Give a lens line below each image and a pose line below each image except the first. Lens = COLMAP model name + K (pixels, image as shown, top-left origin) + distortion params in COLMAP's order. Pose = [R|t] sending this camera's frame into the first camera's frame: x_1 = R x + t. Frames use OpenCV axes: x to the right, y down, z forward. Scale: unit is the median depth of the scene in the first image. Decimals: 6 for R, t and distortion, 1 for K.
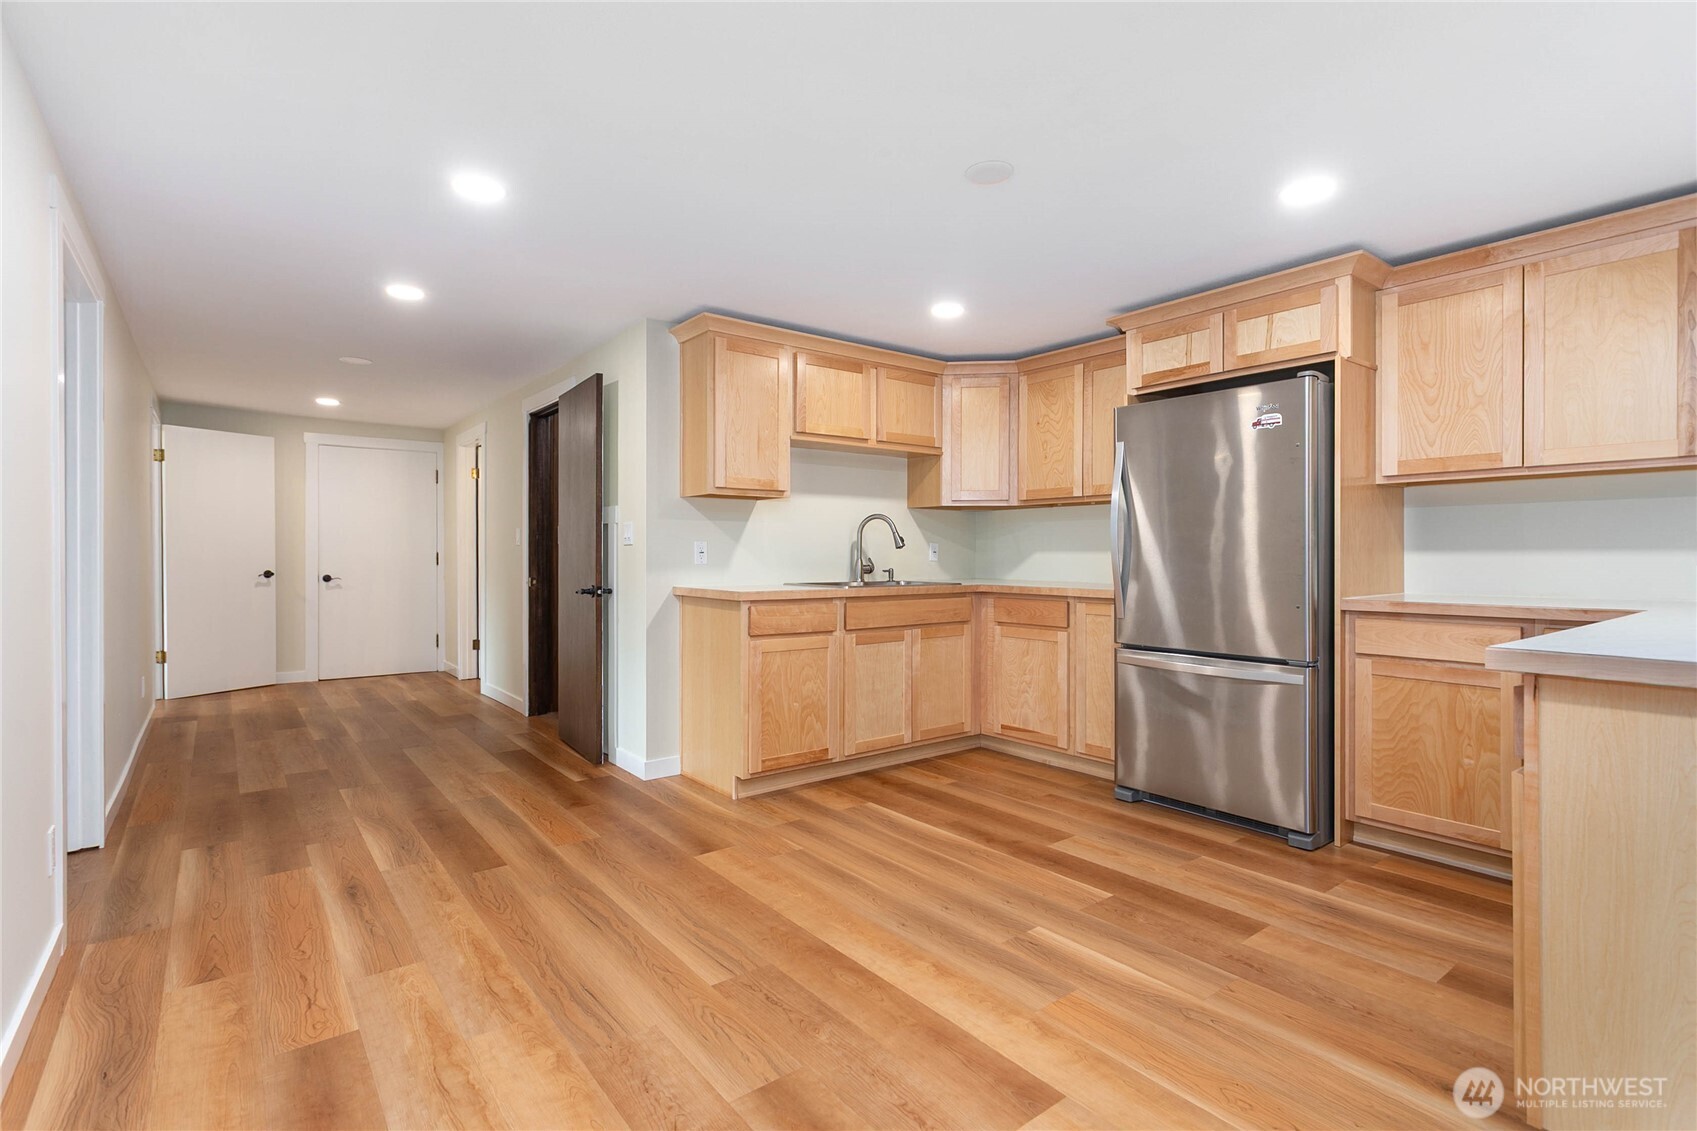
lens RADIAL K [[810.7, 0, 852.3], [0, 810.7, 554.4], [0, 0, 1]] dist [-0.006423, 0.006793]
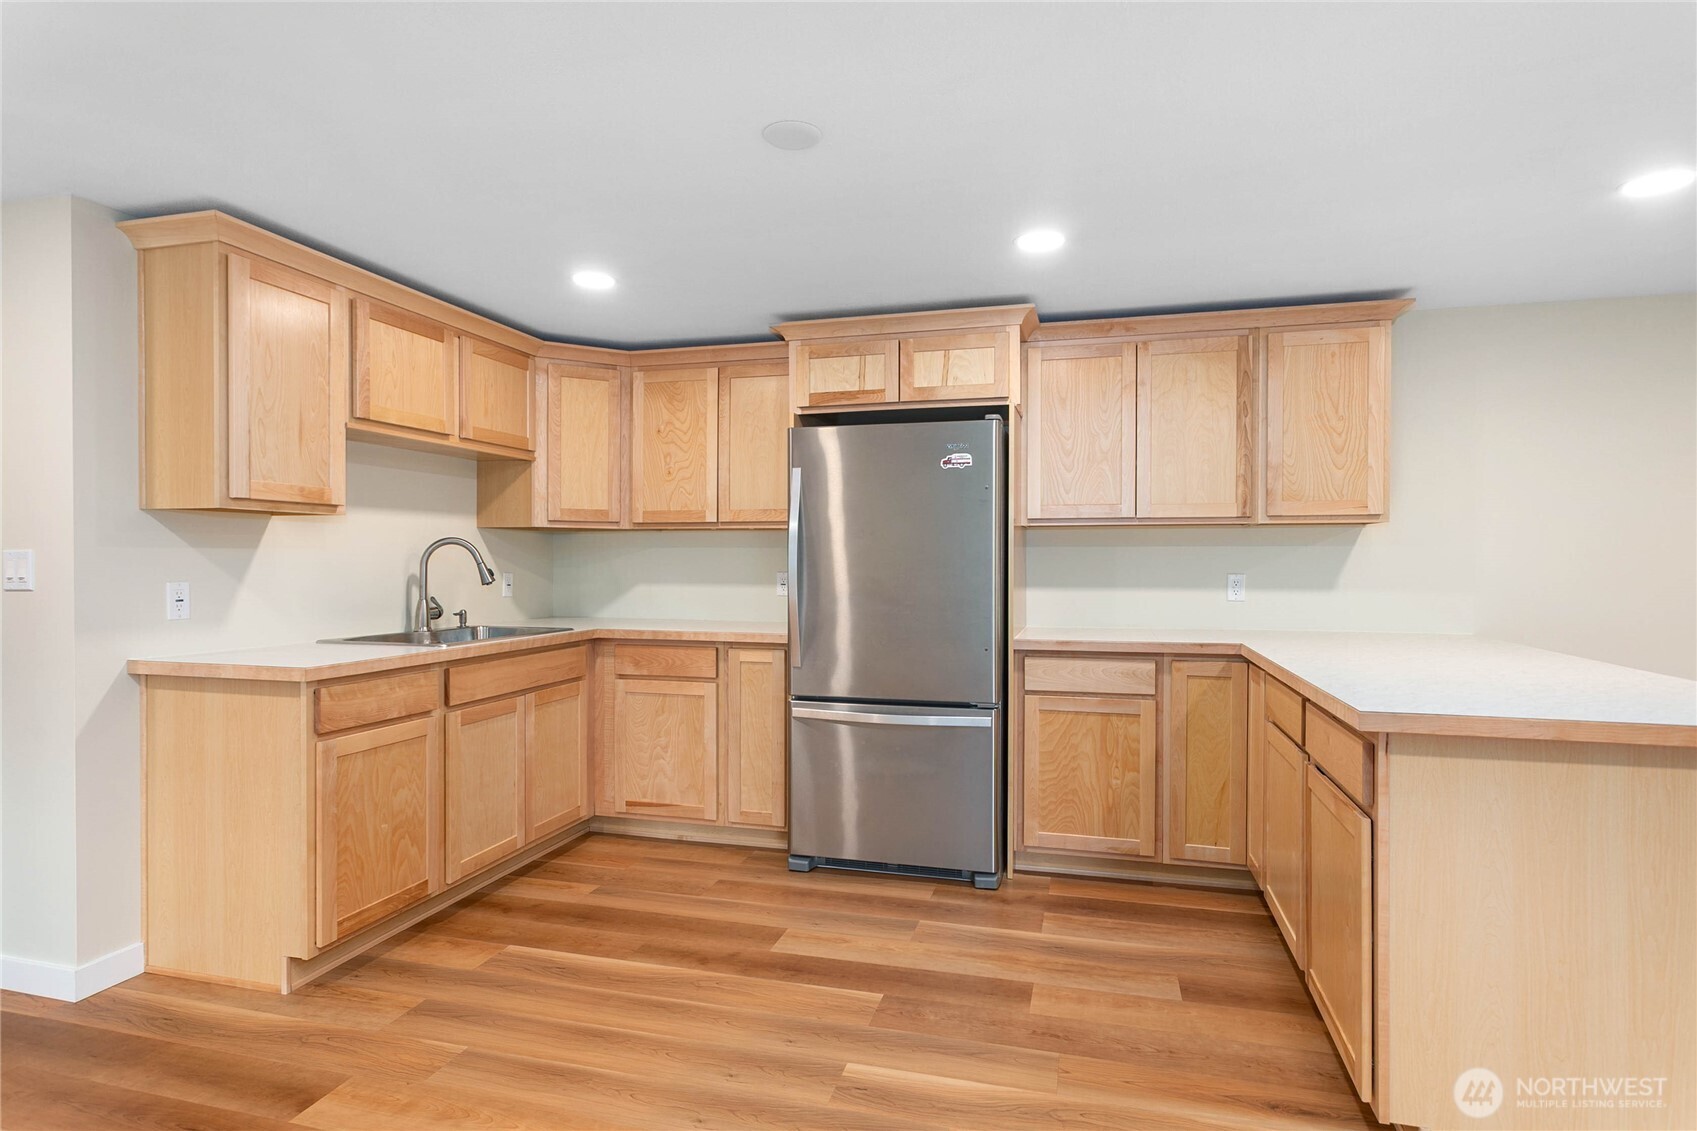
lens RADIAL K [[906.7, 0, 855.0], [0, 906.7, 569.5], [0, 0, 1]] dist [-0.003089, 0.002421]
pose [[0.800516, -0.004472, 0.599295, -0.212556], [-0.001994, 0.999947, 0.010125, -0.038114], [-0.599308, -0.009300, 0.800464, 0.169308]]
